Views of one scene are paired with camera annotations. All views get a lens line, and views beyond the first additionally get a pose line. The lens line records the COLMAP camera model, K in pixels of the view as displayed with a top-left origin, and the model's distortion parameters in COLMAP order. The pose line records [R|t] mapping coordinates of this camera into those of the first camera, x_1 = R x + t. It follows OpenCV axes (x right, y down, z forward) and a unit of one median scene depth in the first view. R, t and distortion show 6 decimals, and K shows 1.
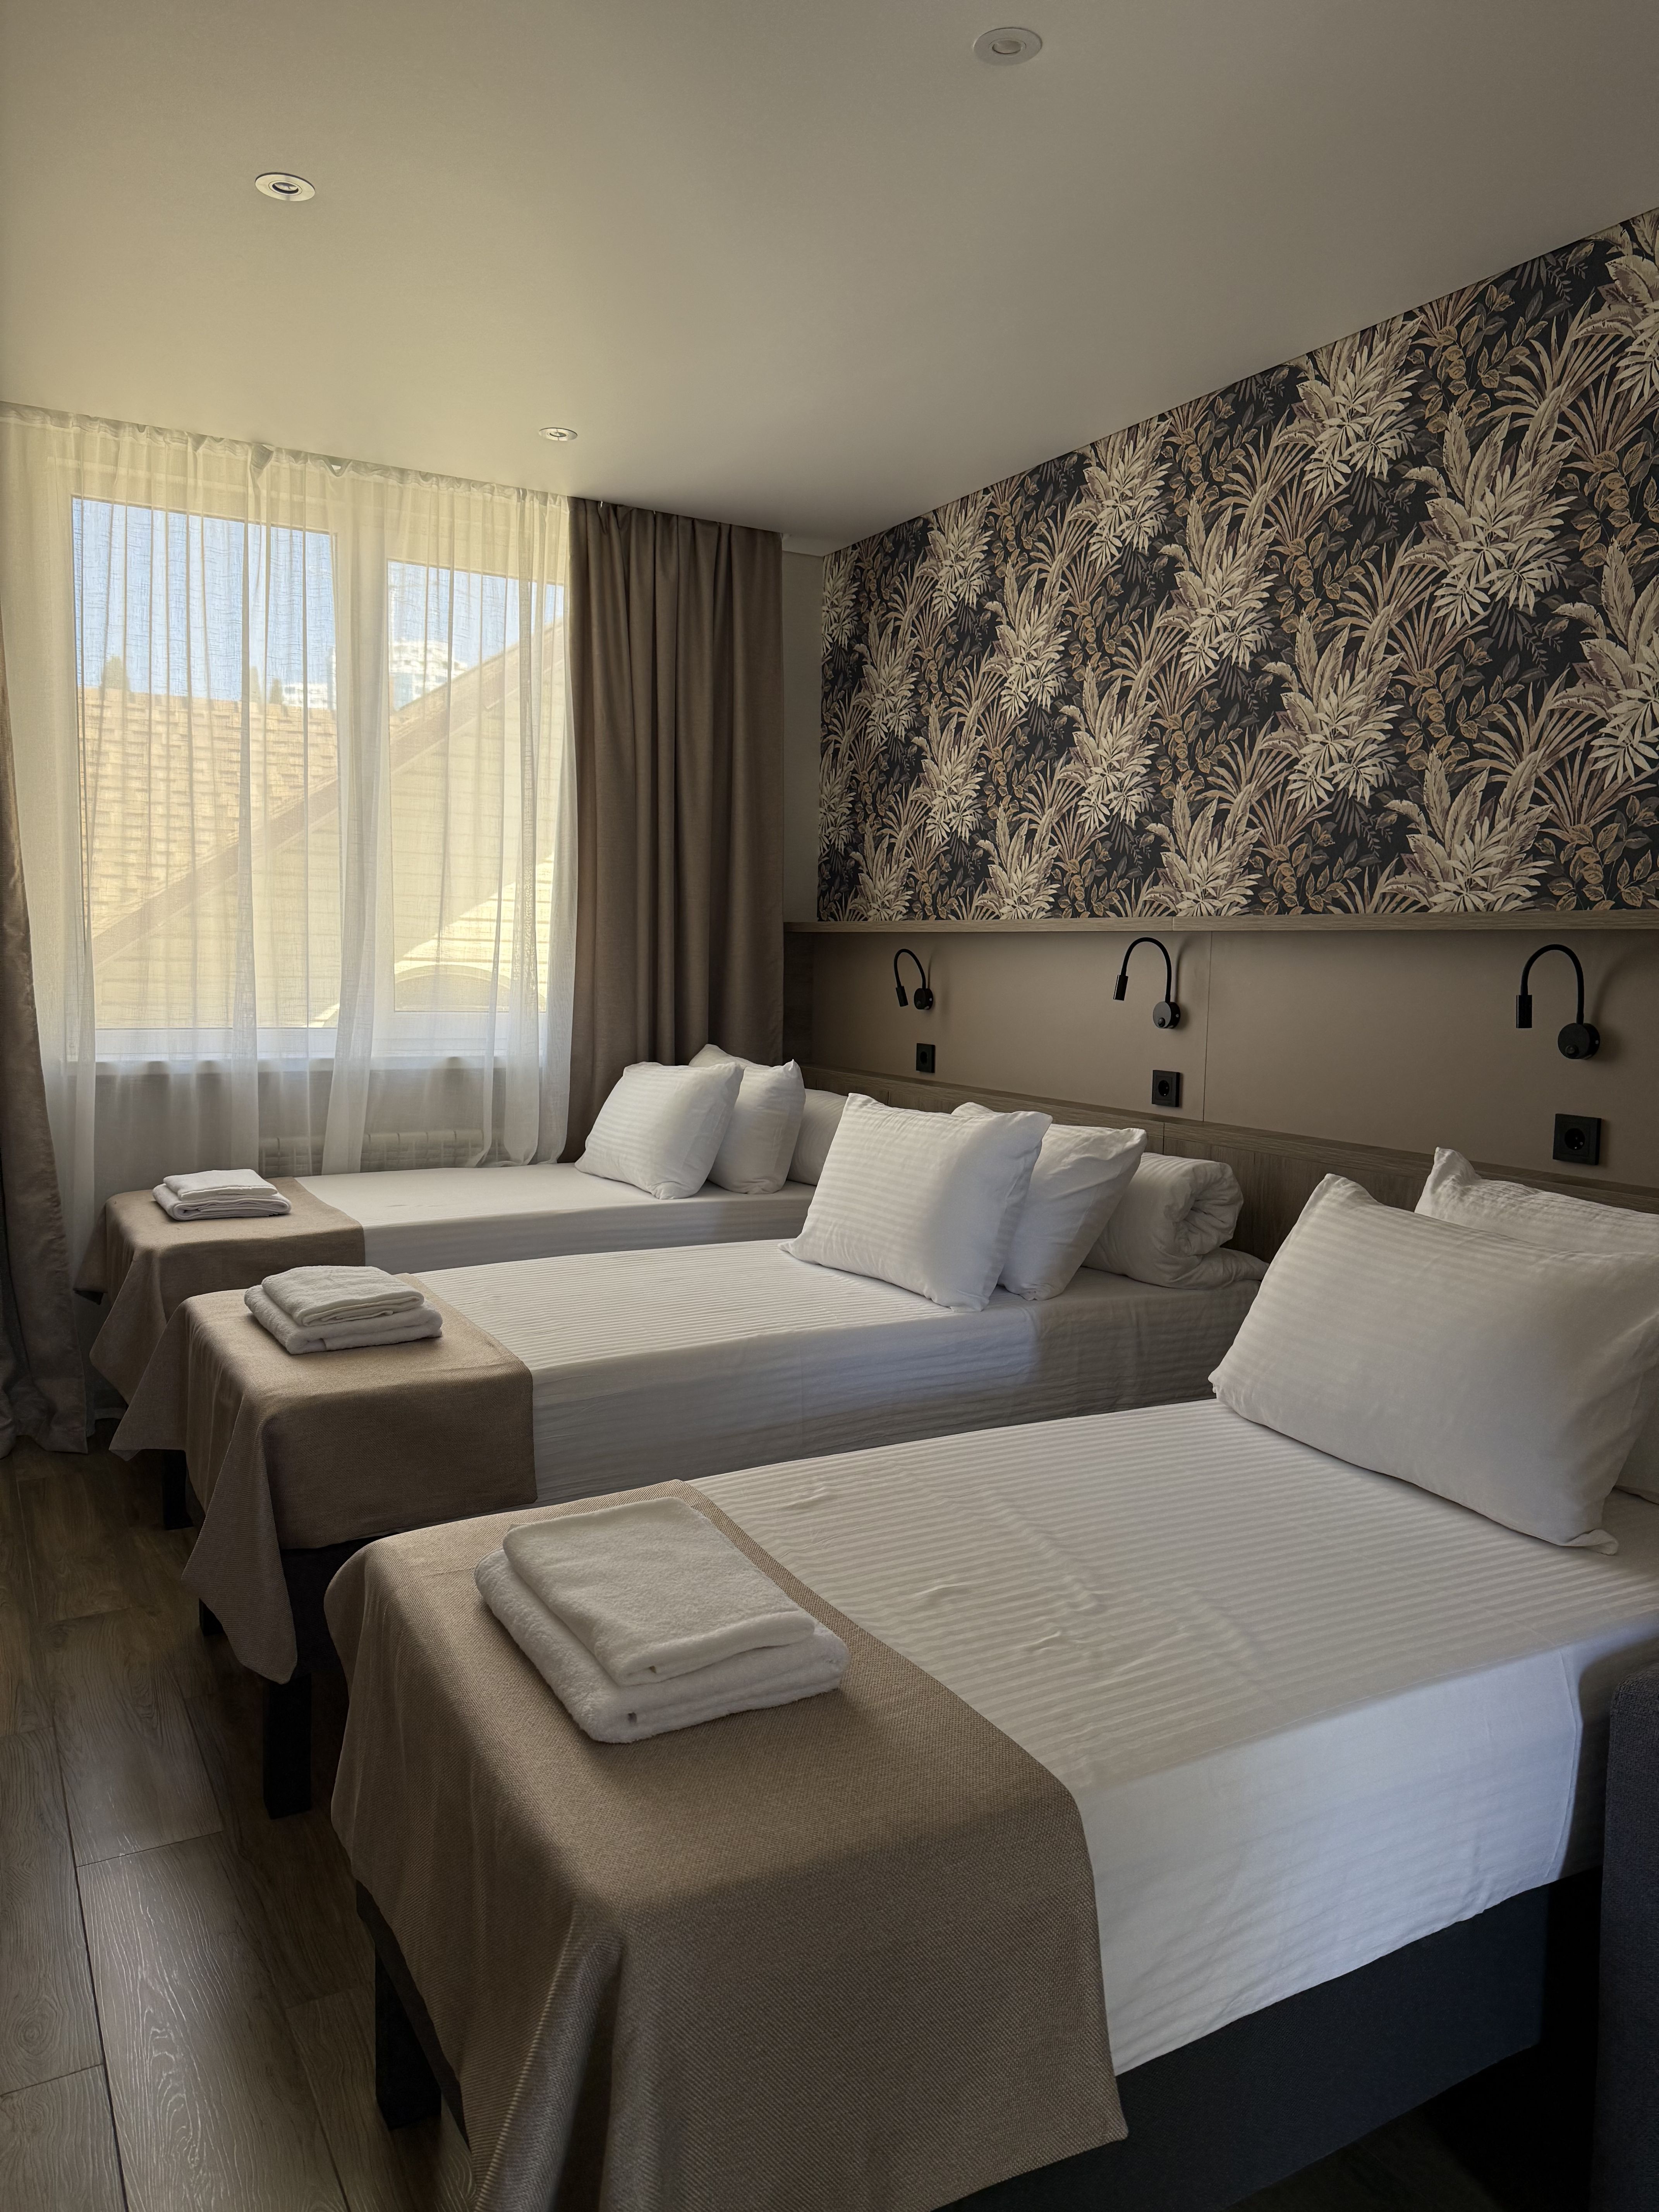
lens RADIAL K [[1545.9, 0, 825.7], [0, 1545.9, 1097.7], [0, 0, 1]] dist [0.078181, -0.076128]
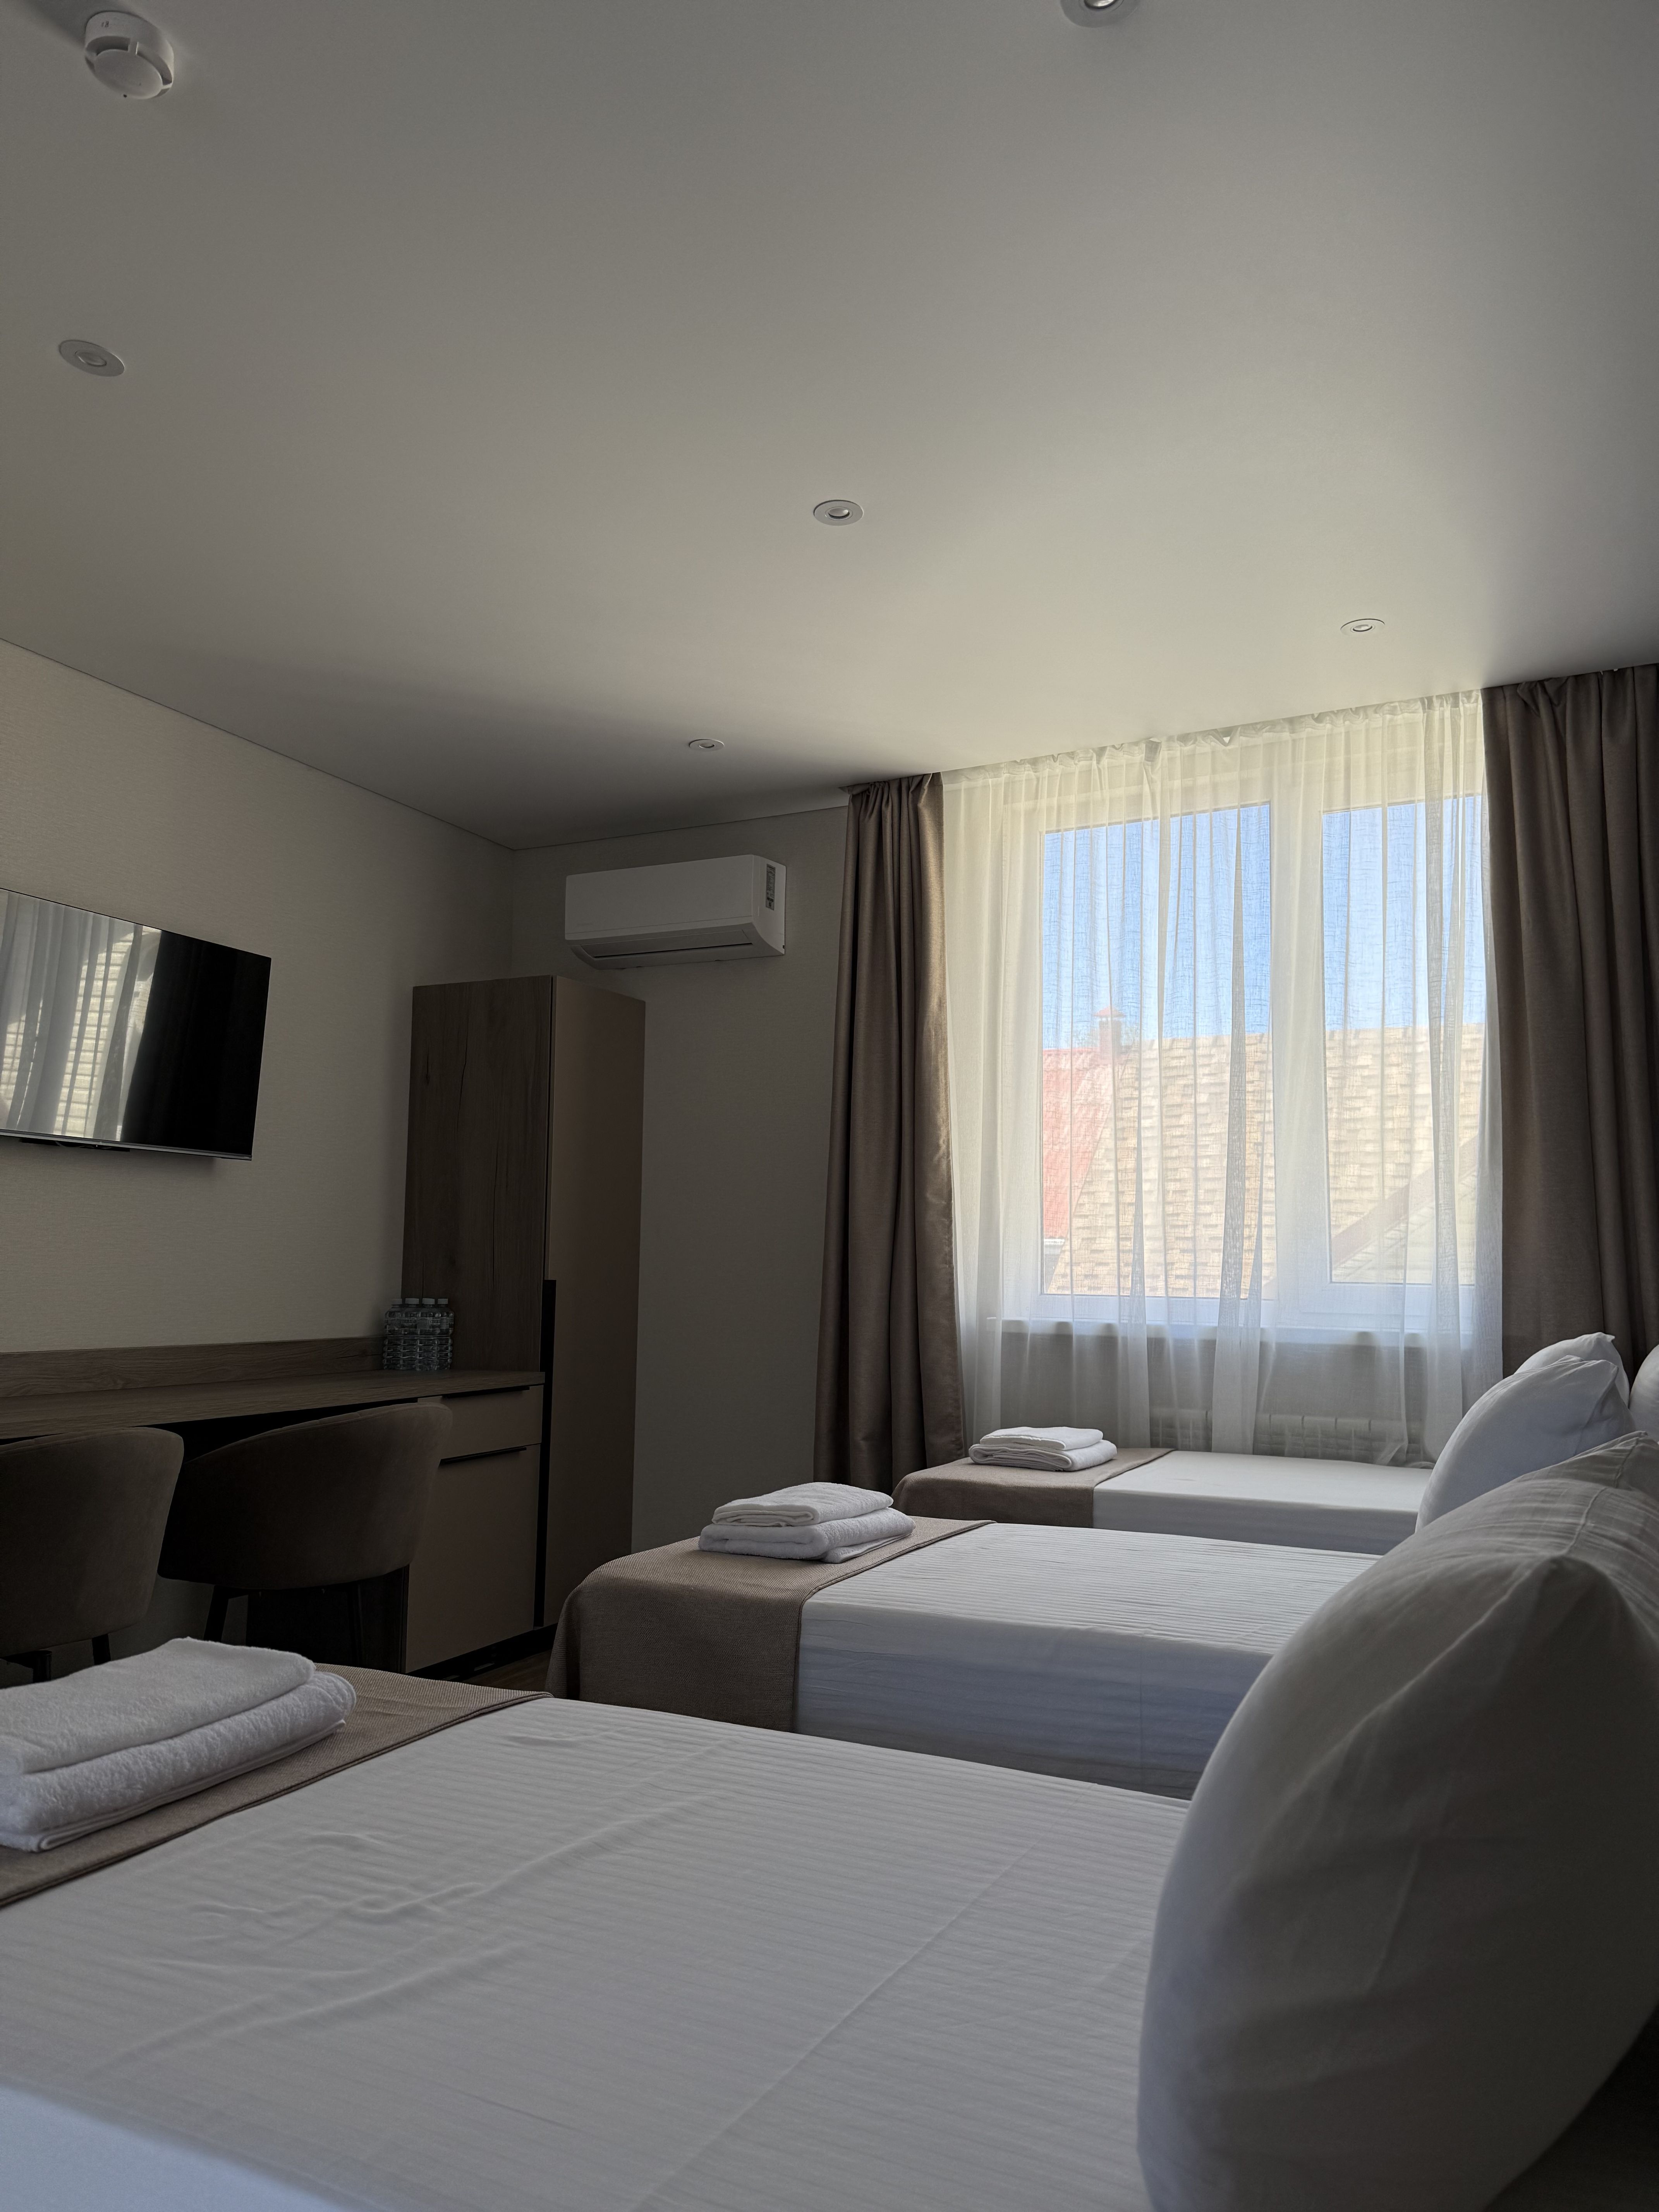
lens RADIAL K [[1545.9, 0, 838.9], [0, 1545.9, 1128.0], [0, 0, 1]] dist [0.078181, -0.076128]
pose [[0.564743, -0.086091, -0.820764, 0.772479], [-0.083598, 0.983460, -0.160678, 0.062548], [0.821022, 0.159356, 0.548206, 0.620561]]
